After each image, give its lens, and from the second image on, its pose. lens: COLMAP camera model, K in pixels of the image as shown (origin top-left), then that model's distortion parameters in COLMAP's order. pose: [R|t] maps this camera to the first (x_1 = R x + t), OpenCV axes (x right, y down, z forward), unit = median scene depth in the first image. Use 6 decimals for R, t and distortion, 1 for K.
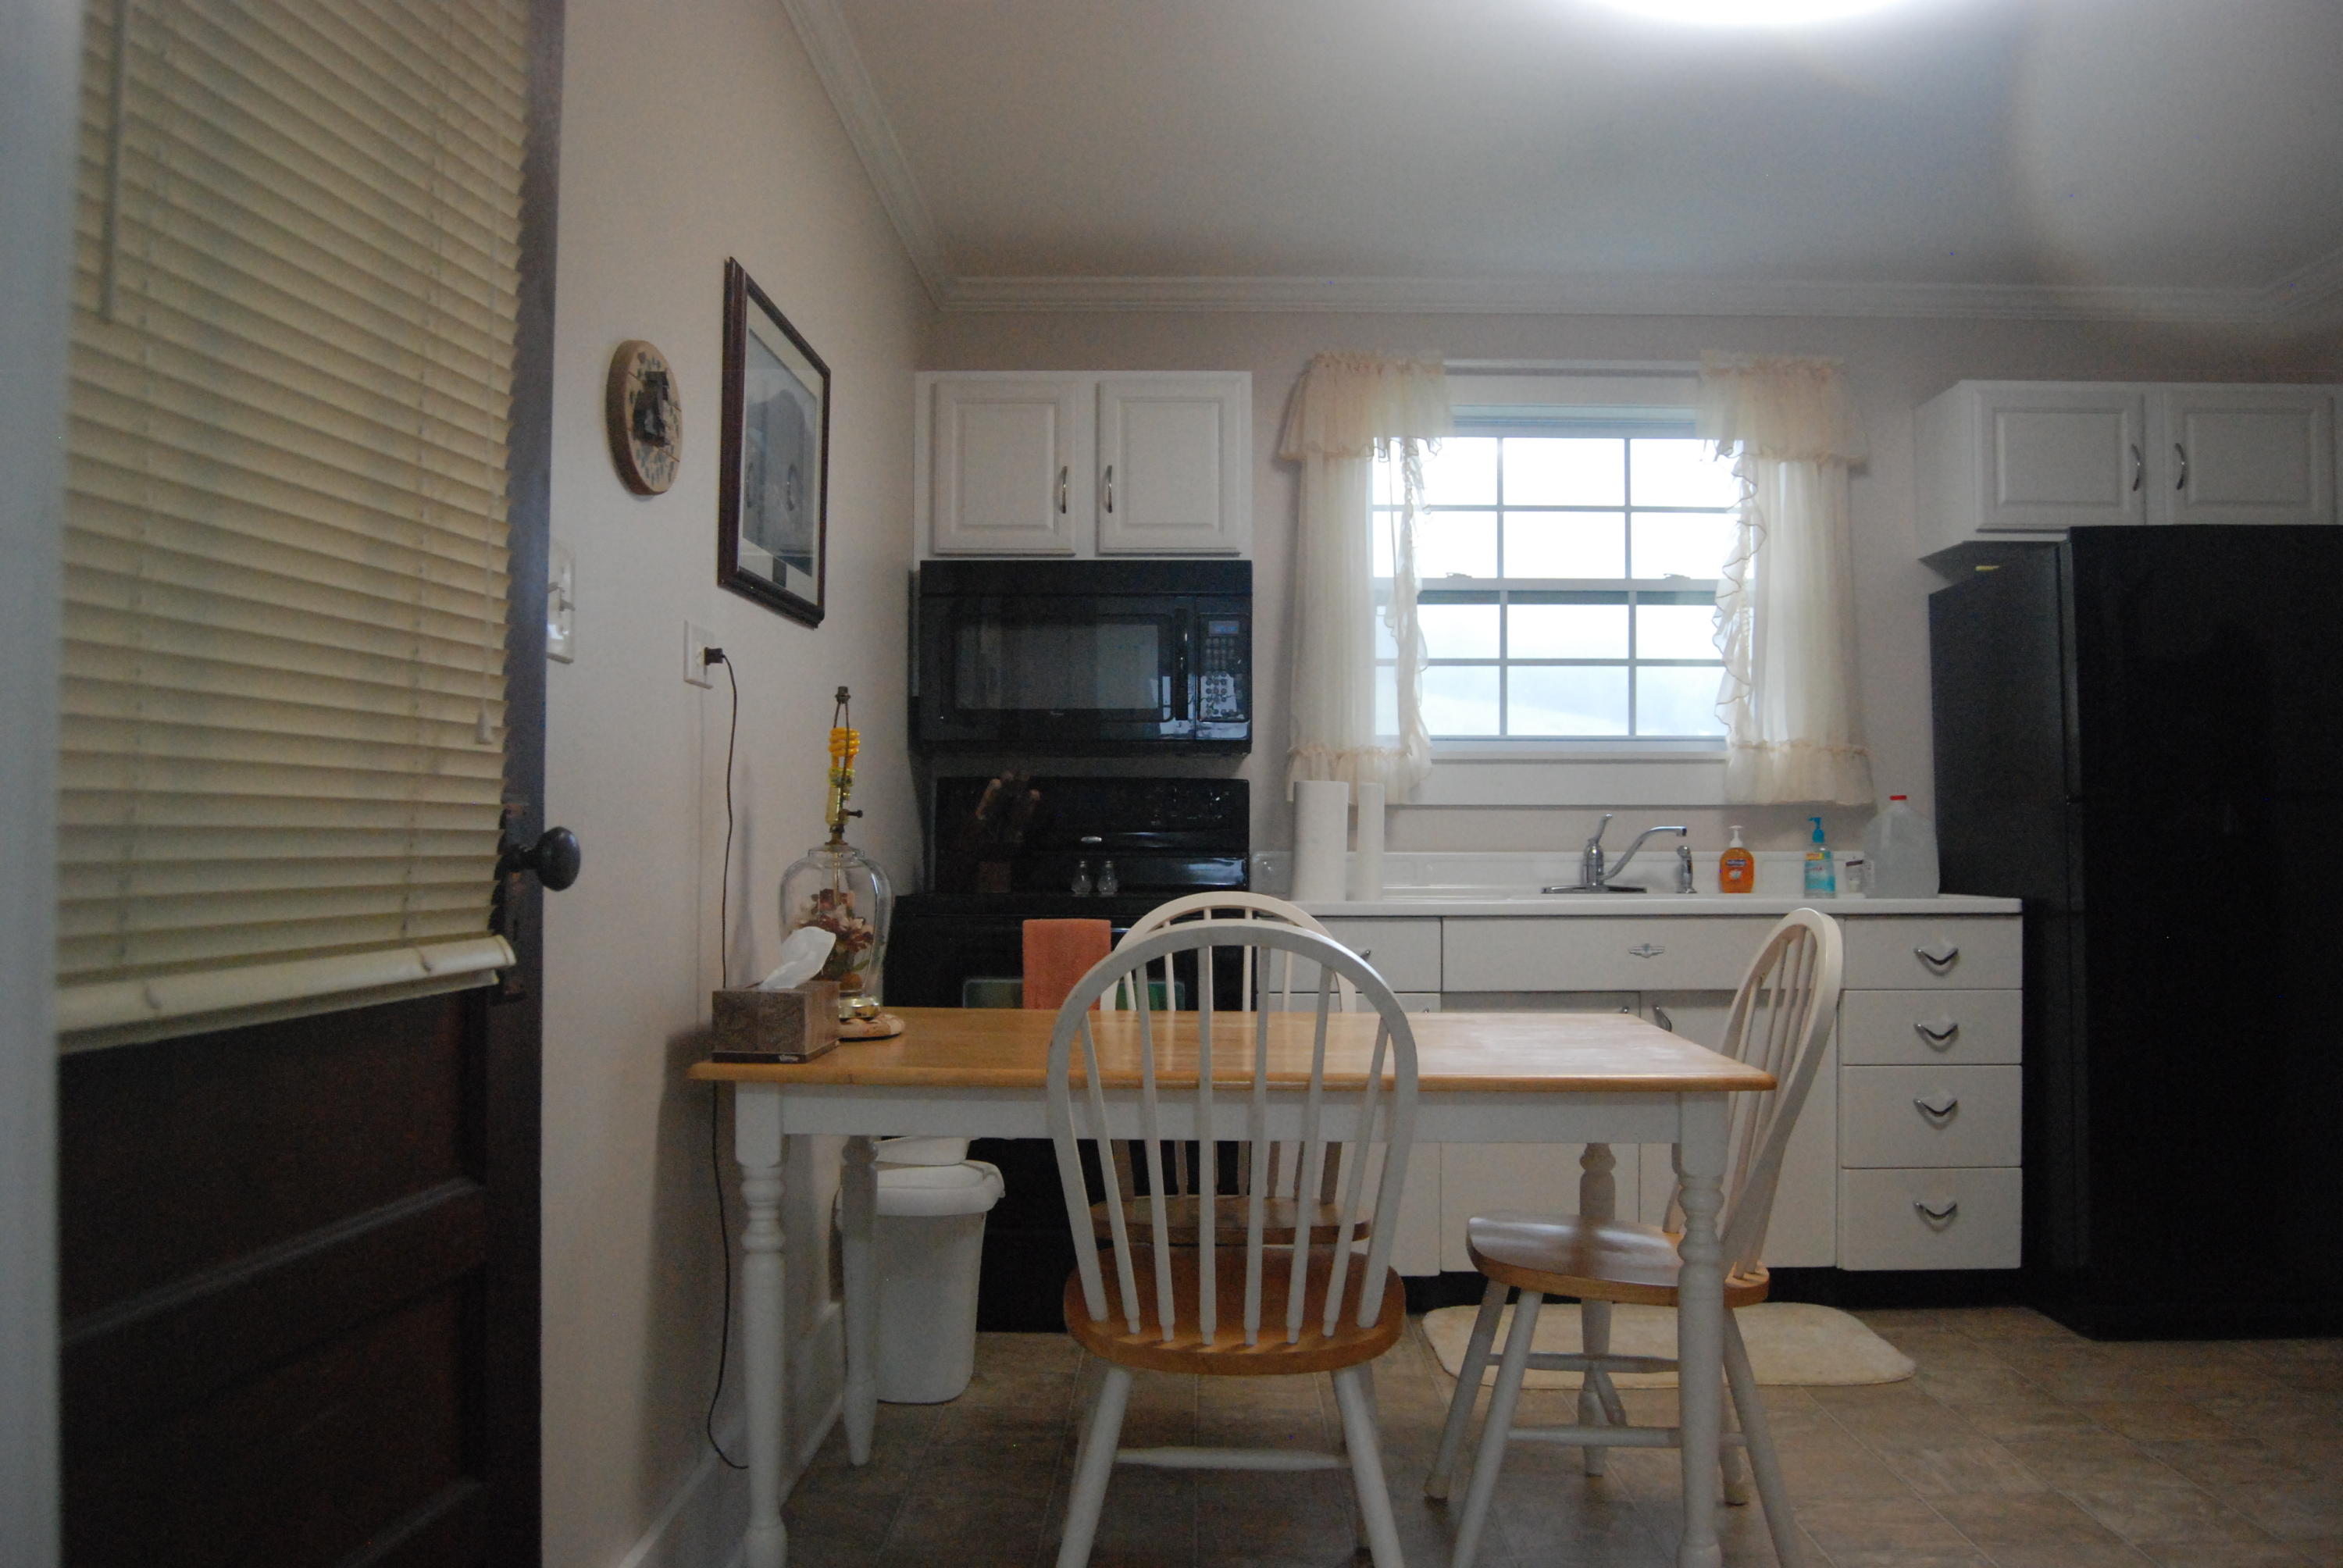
lens RADIAL K [[1869.0, 0, 1171.5], [0, 1869.0, 784.0], [0, 0, 1]] dist [-0.088925, -0.000993]
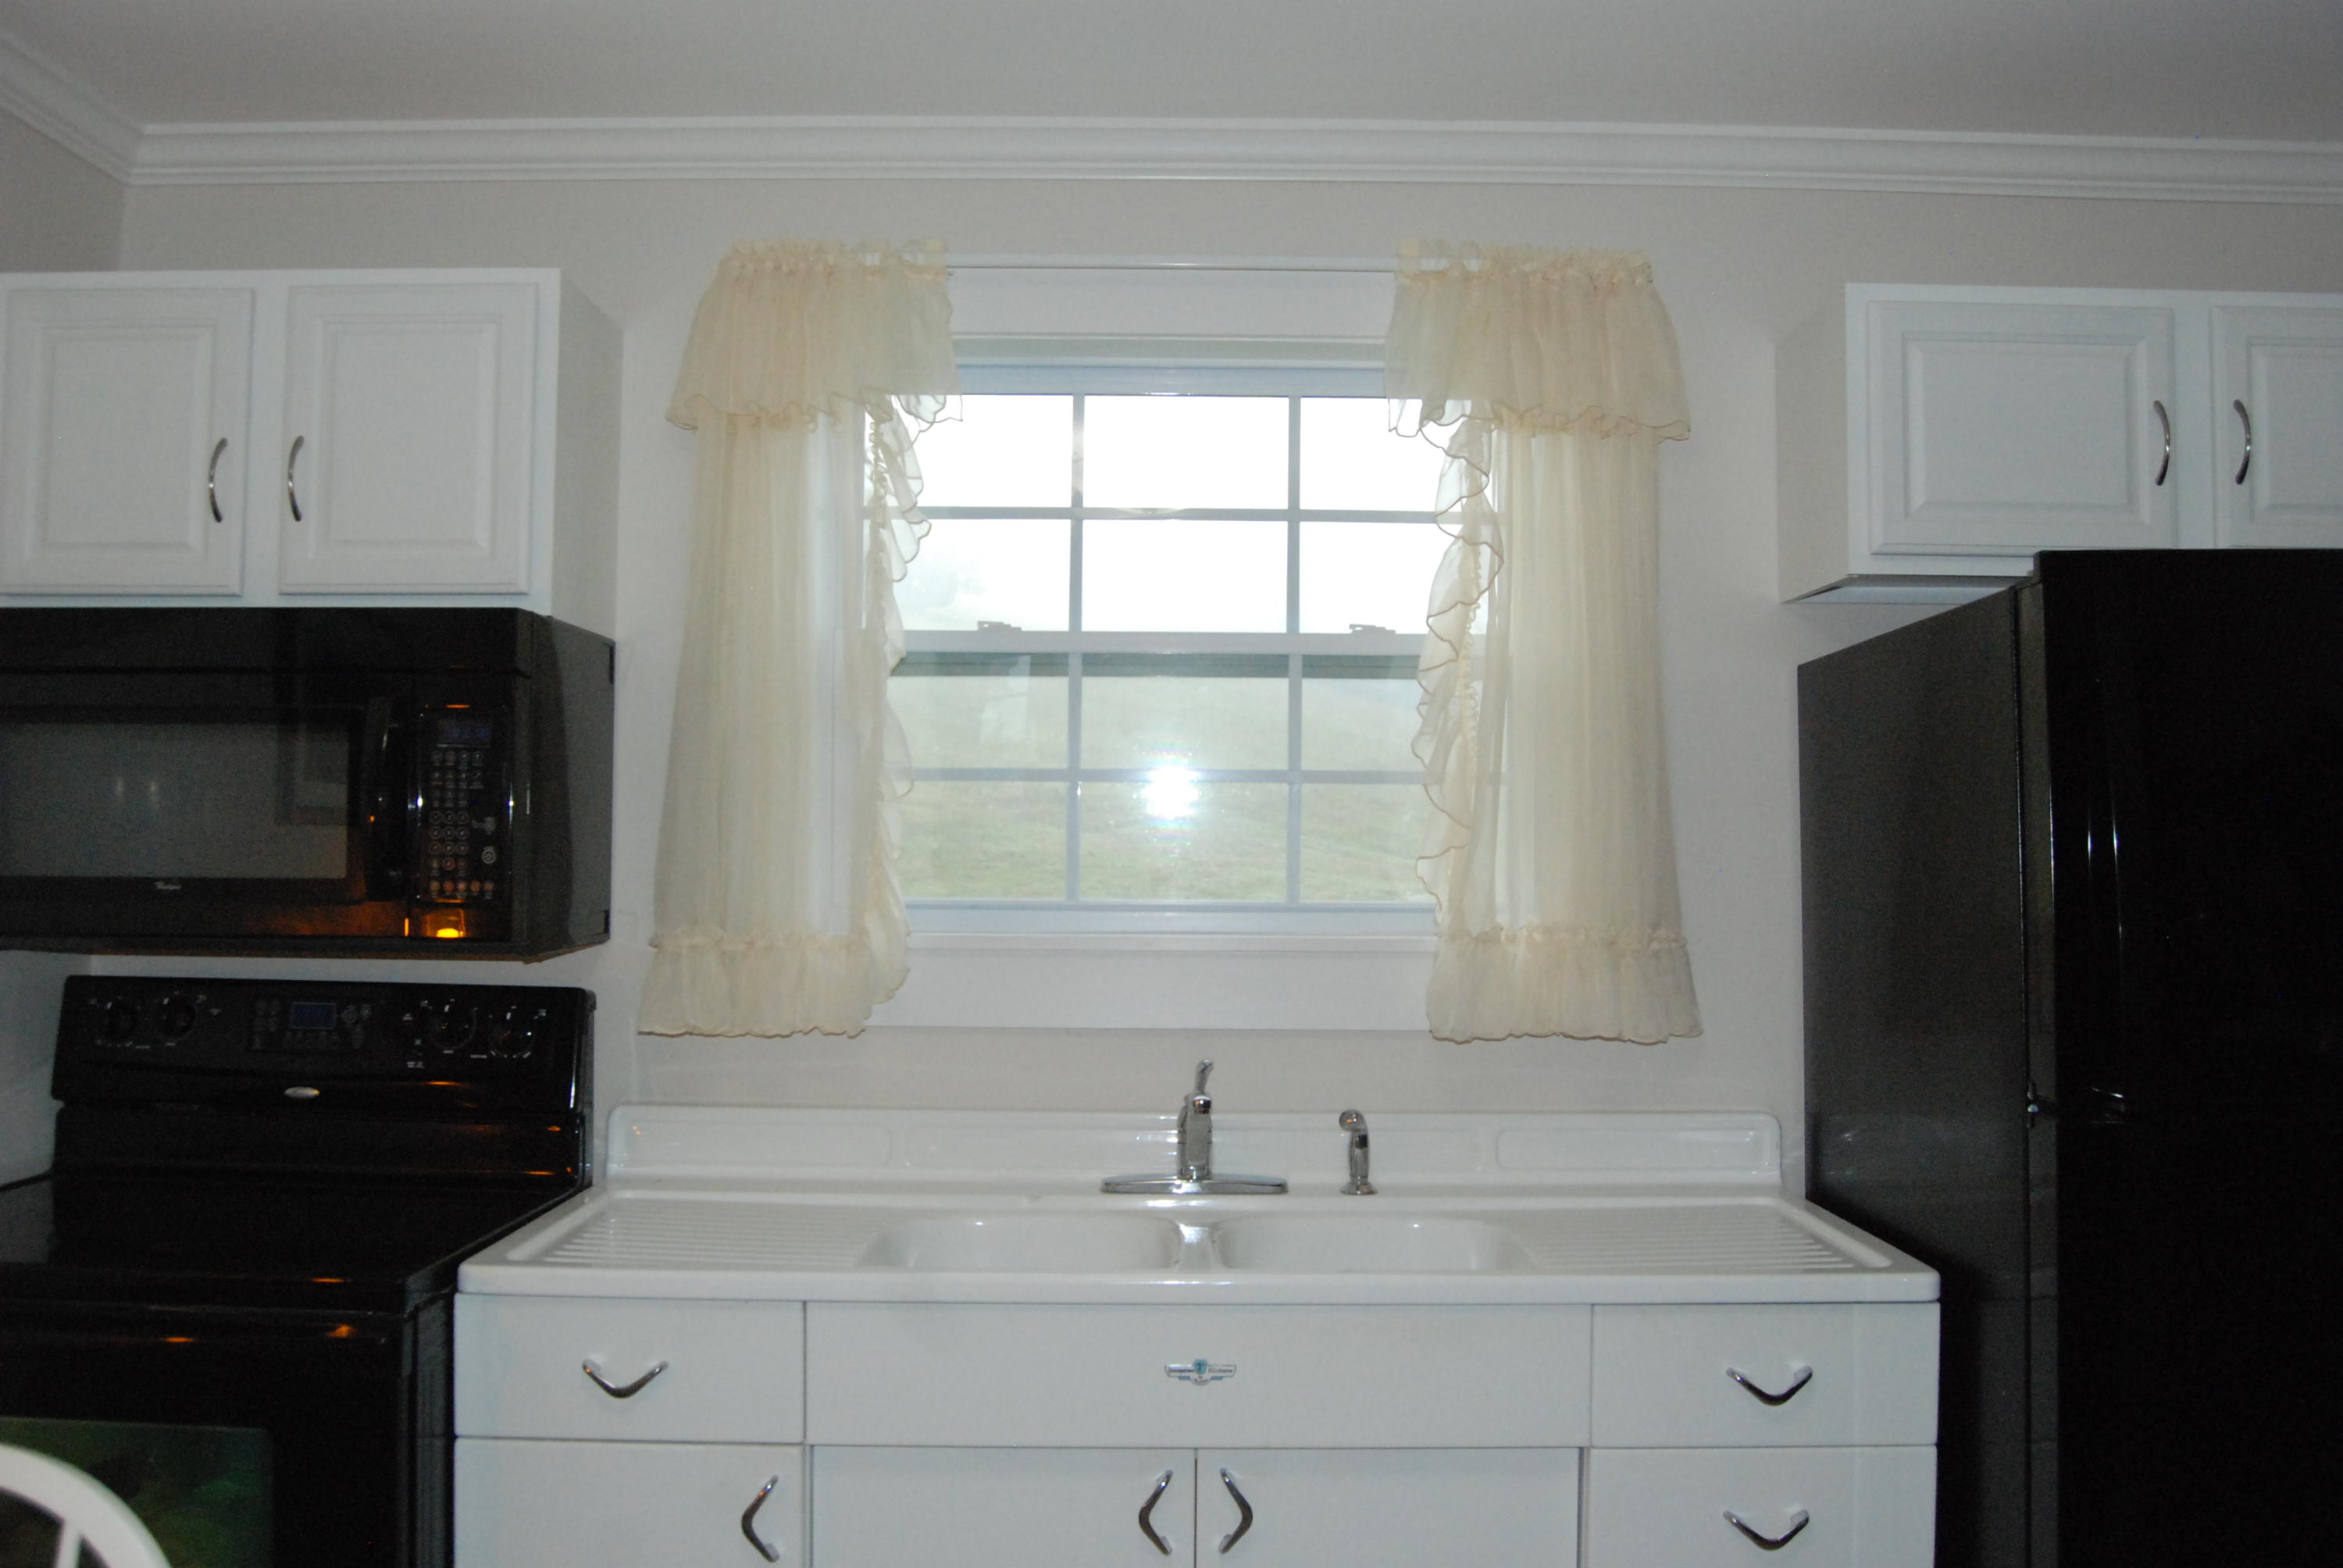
lens RADIAL K [[1869.0, 0, 1171.5], [0, 1869.0, 784.0], [0, 0, 1]] dist [-0.088925, -0.000993]
pose [[0.999247, 0.006382, 0.038264, 0.196080], [-0.006155, 0.999963, -0.006059, -0.061260], [-0.038302, 0.005819, 0.999249, 0.426410]]
